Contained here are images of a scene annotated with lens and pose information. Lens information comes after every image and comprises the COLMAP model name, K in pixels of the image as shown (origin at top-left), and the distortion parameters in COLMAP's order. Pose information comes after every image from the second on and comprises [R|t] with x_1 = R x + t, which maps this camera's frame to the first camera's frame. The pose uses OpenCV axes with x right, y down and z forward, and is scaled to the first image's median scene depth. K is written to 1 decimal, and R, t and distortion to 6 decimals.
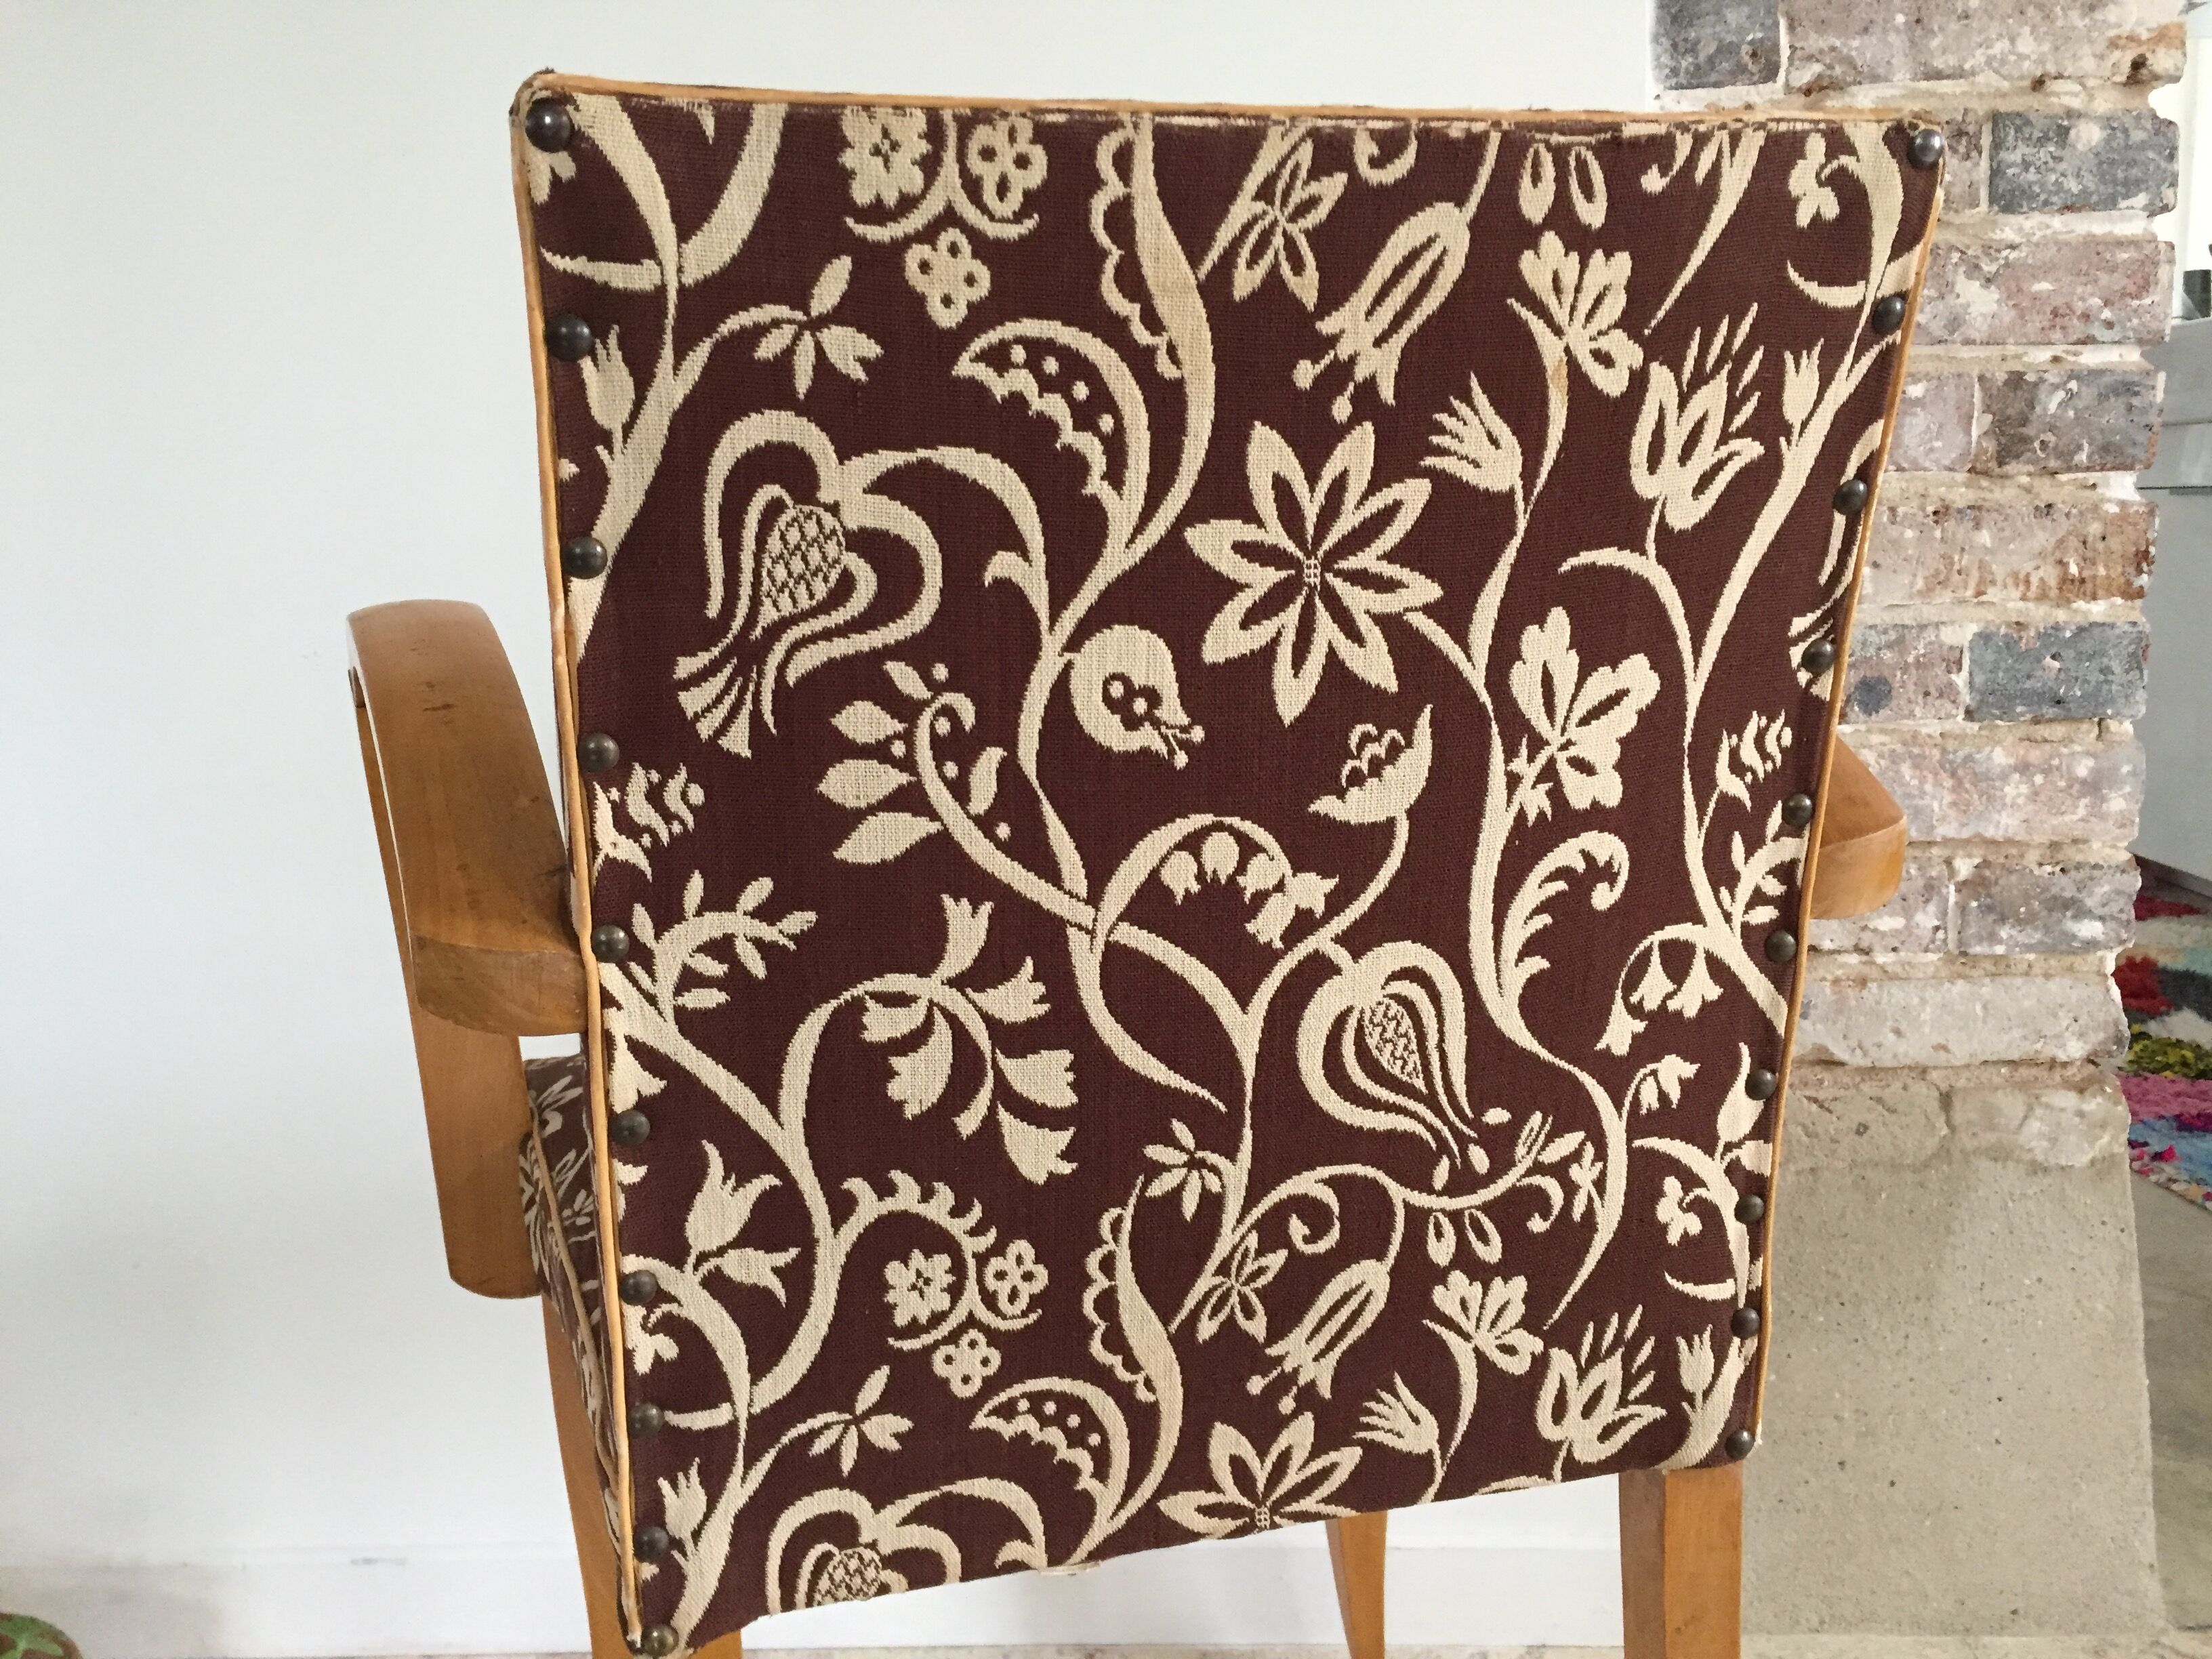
lens RADIAL K [[1915.8, 0, 1119.1], [0, 1915.8, 822.9], [0, 0, 1]] dist [0.079533, -0.116222]
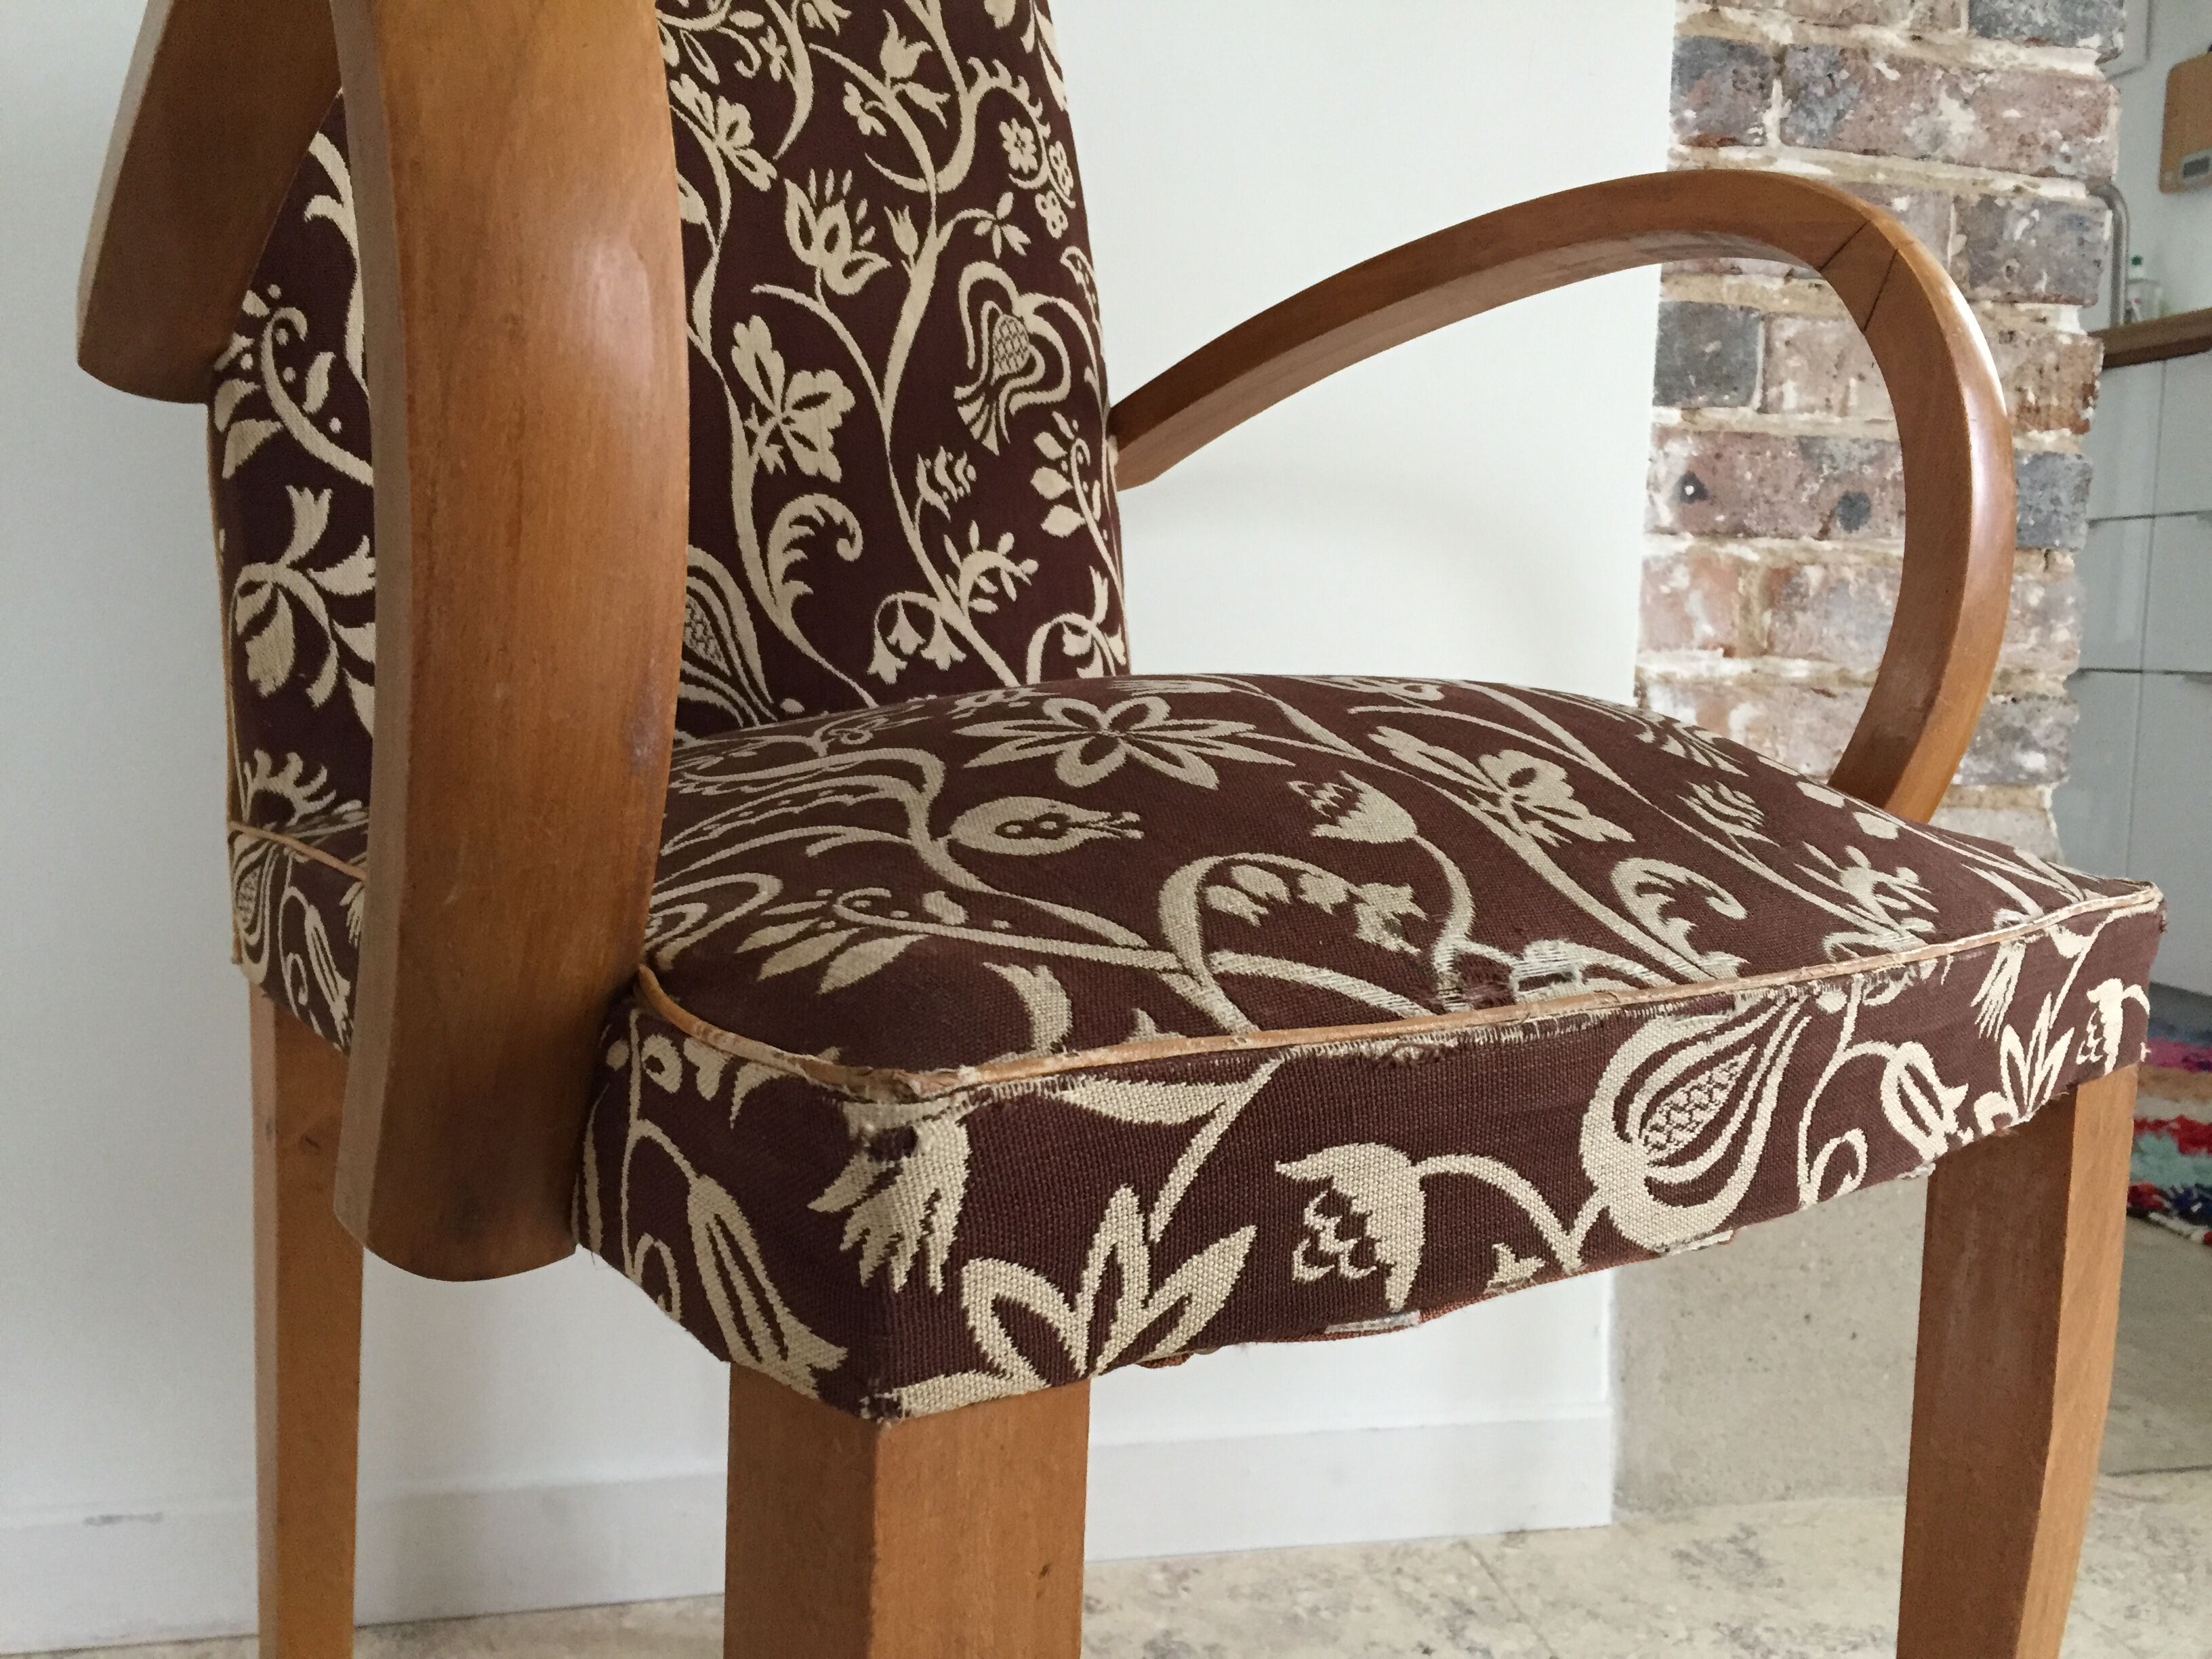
lens RADIAL K [[1915.8, 0, 1119.1], [0, 1915.8, 822.9], [0, 0, 1]] dist [0.079533, -0.116222]
pose [[0.967384, 0.028601, 0.251695, -0.216659], [-0.011770, 0.997608, -0.068123, 0.164753], [-0.253041, 0.062939, 0.965406, 0.154584]]
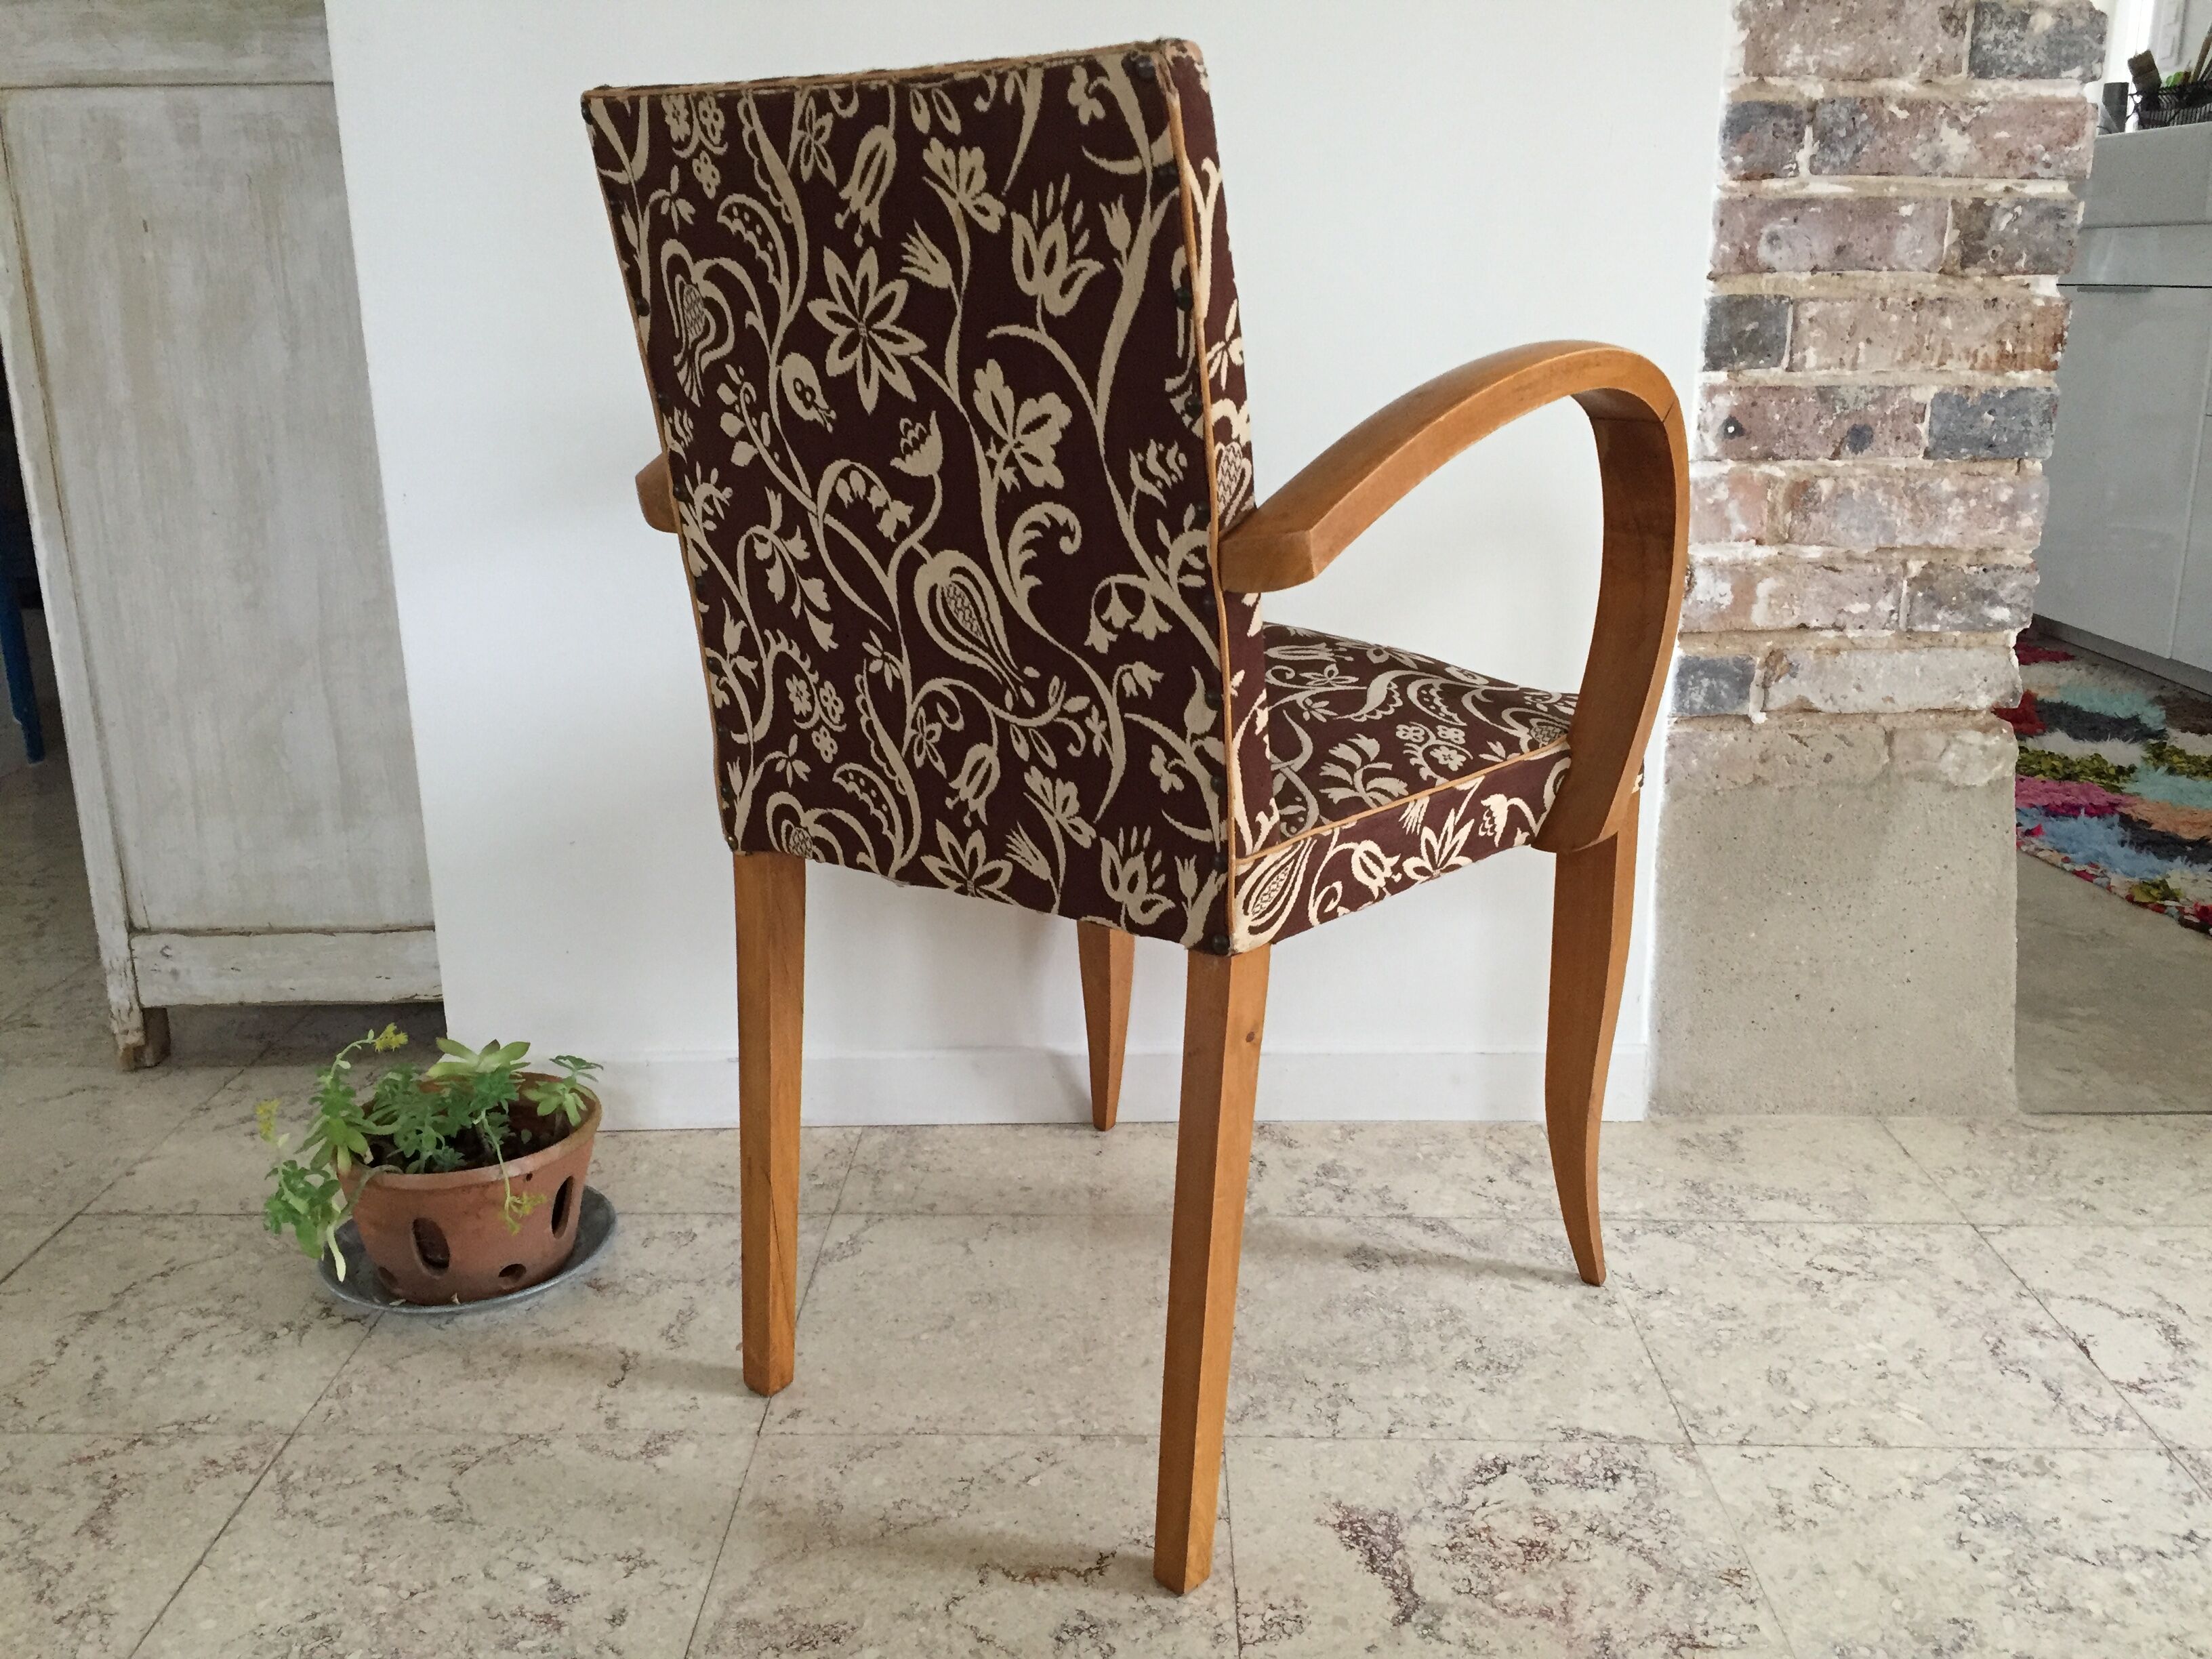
lens RADIAL K [[1909.4, 0, 1115.4], [0, 1909.4, 827.5], [0, 0, 1]] dist [0.081076, -0.115900]
pose [[0.998698, 0.011312, 0.049743, -0.203427], [-0.017052, 0.993041, 0.116532, 0.057726], [-0.048078, -0.117229, 0.991940, -0.367045]]
